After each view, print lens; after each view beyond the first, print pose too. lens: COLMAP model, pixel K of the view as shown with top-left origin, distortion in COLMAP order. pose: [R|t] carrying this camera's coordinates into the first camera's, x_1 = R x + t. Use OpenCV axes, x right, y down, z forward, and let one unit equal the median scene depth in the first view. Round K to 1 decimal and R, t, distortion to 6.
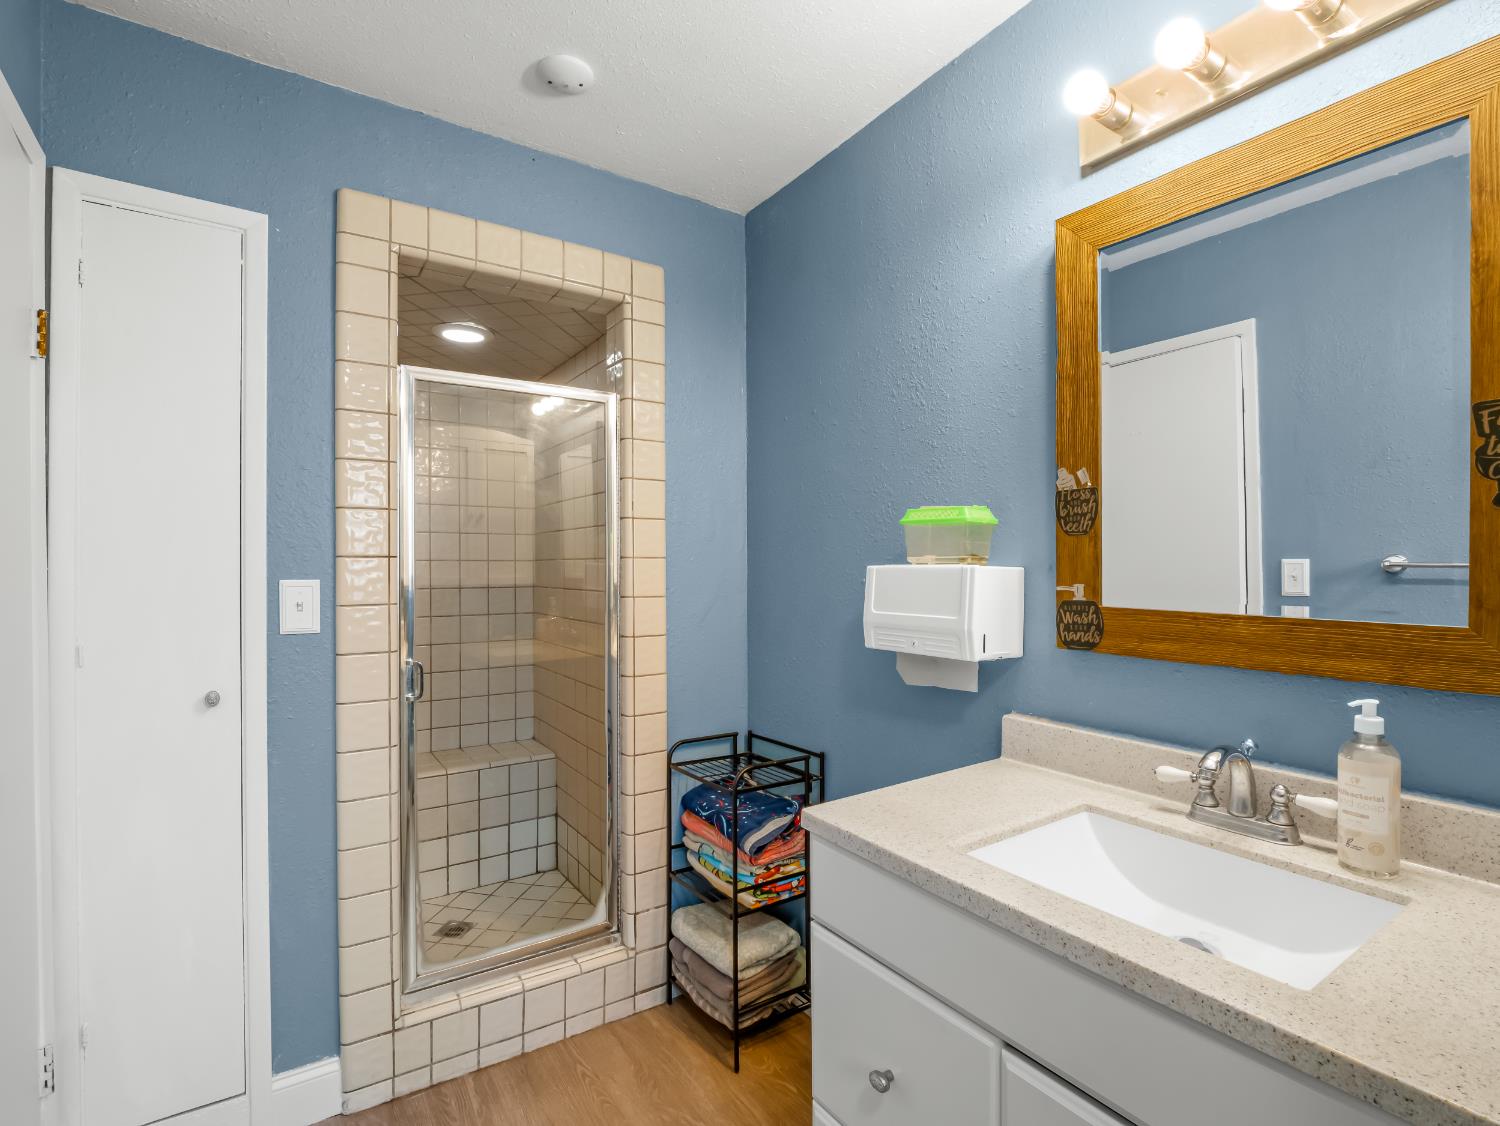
lens RADIAL K [[726.0, 0, 741.9], [0, 726.0, 562.7], [0, 0, 1]] dist [-0.004956, -0.001141]
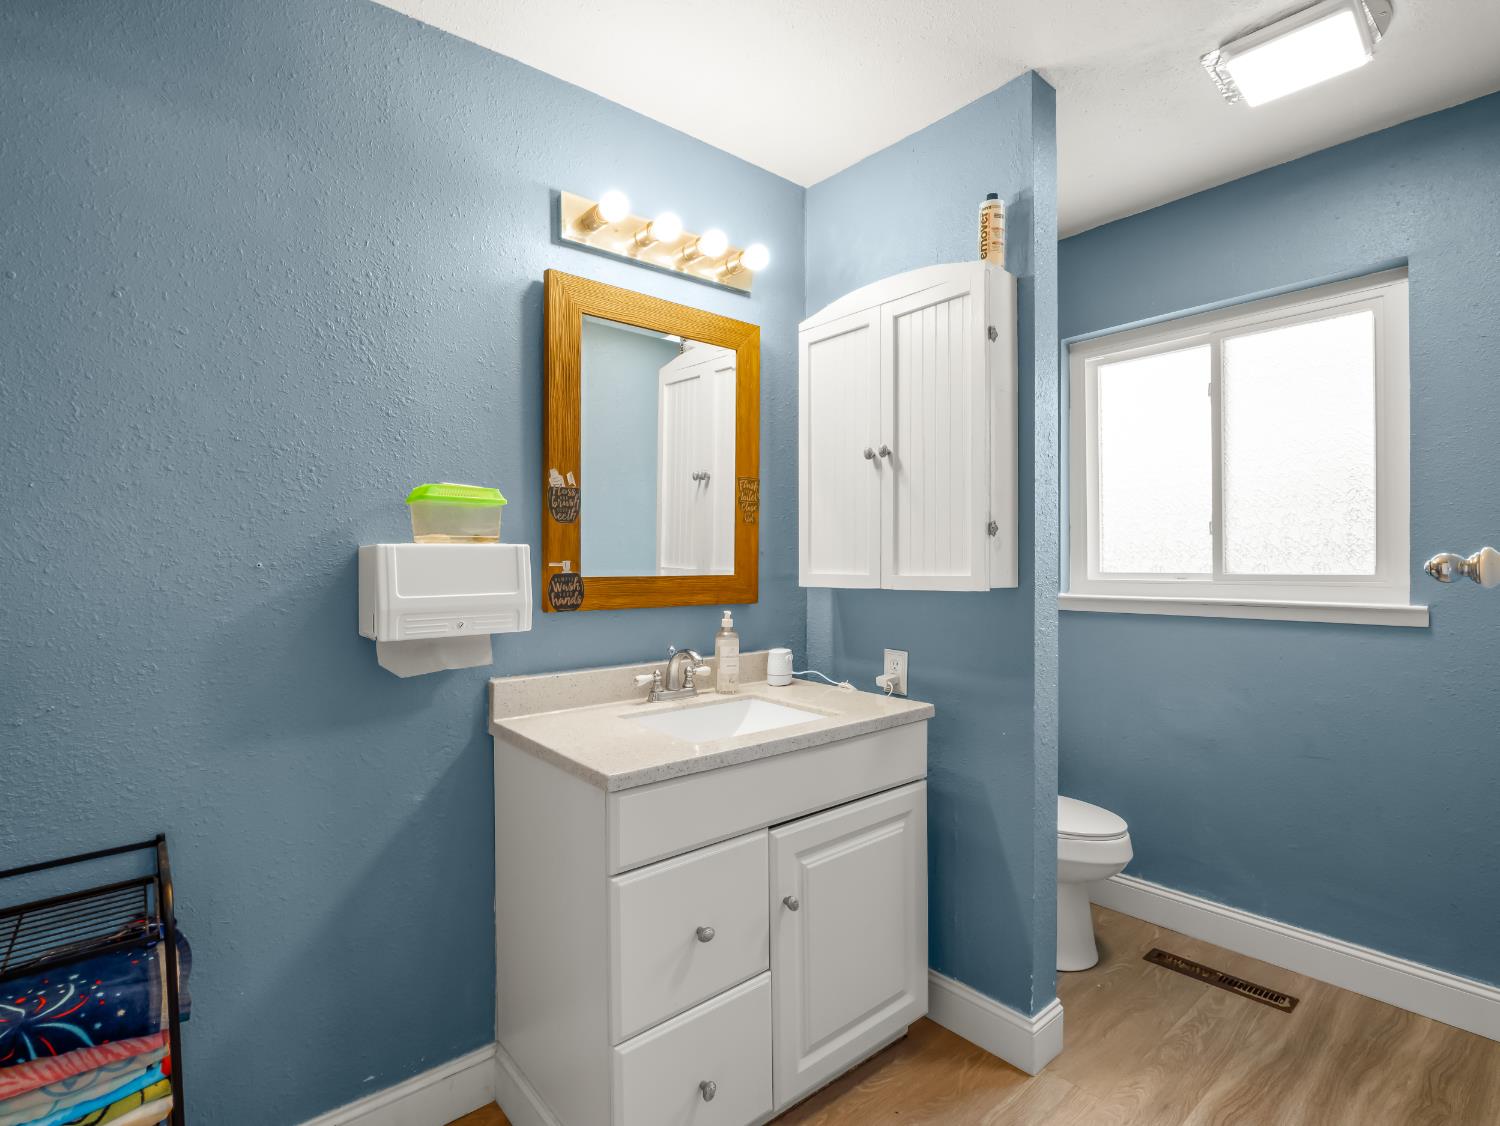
lens RADIAL K [[726.0, 0, 741.9], [0, 726.0, 562.7], [0, 0, 1]] dist [-0.004956, -0.001141]
pose [[-0.100970, 0.000392, 0.994889, -0.870891], [0.005261, 0.999986, 0.000140, 0.034935], [-0.994876, 0.005248, -0.100971, 0.826645]]
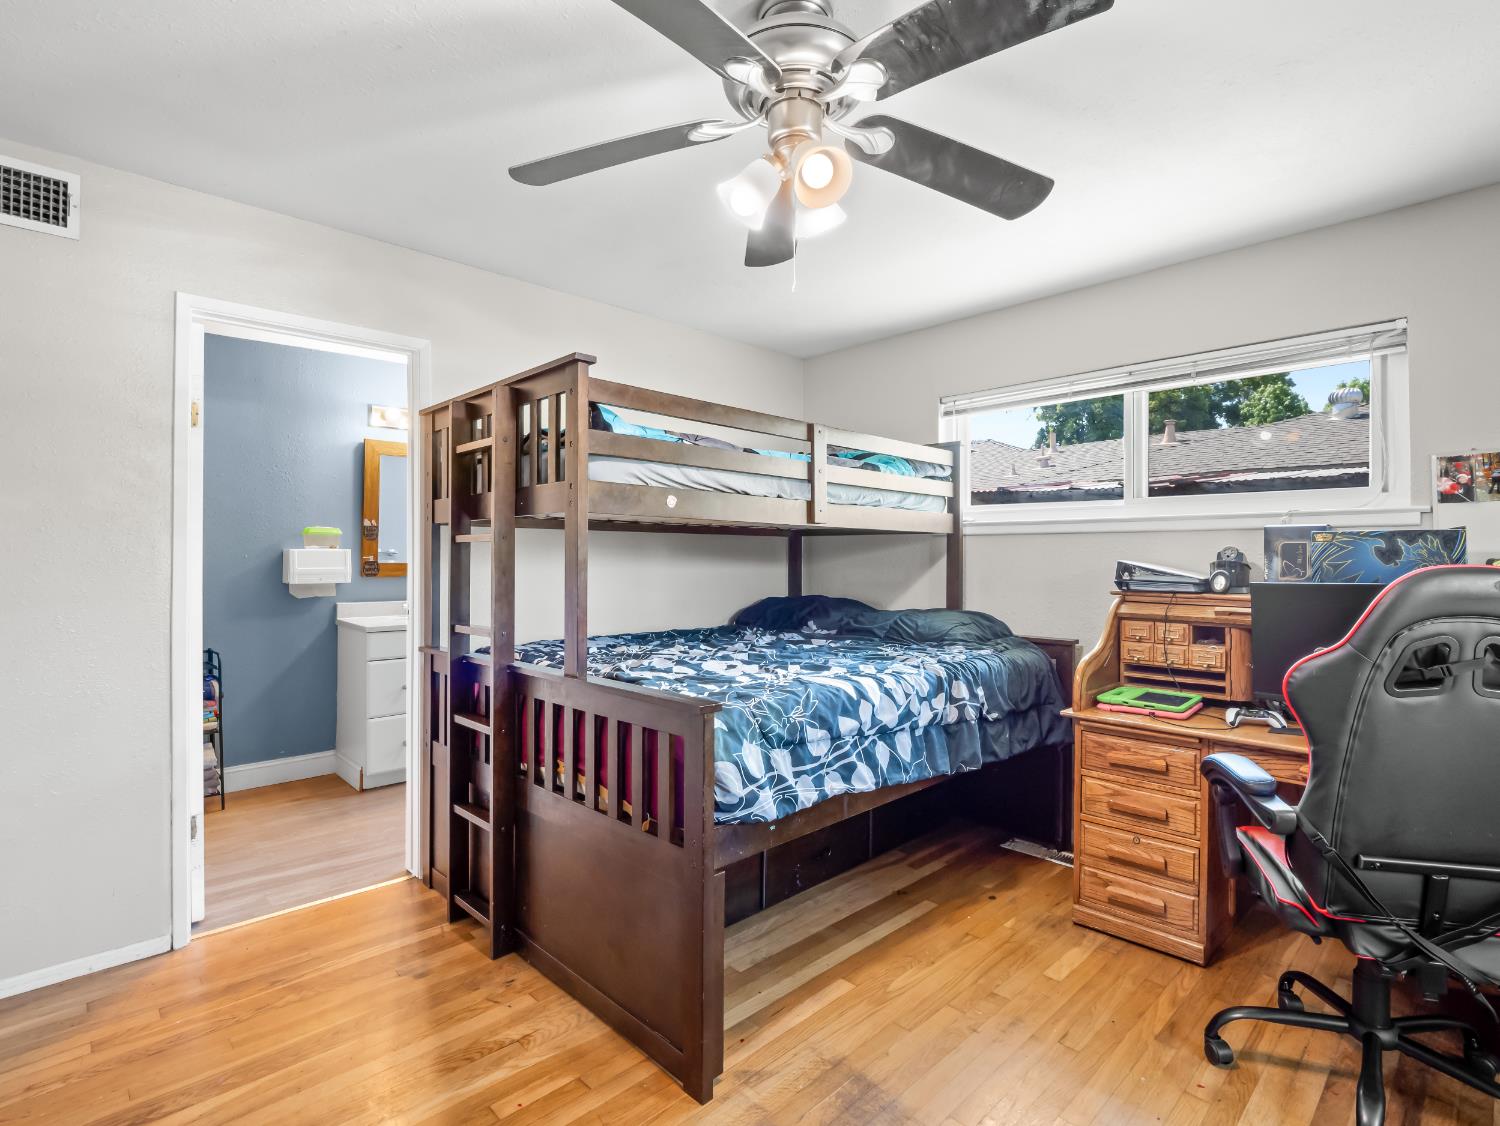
lens RADIAL K [[730.2, 0, 729.8], [0, 730.2, 549.8], [0, 0, 1]] dist [0.000638, 0.000180]
pose [[-0.152636, 0.013458, 0.988191, -2.987742], [-0.009973, 0.999835, -0.015157, 0.036334], [-0.988232, -0.012169, -0.152476, -0.071266]]
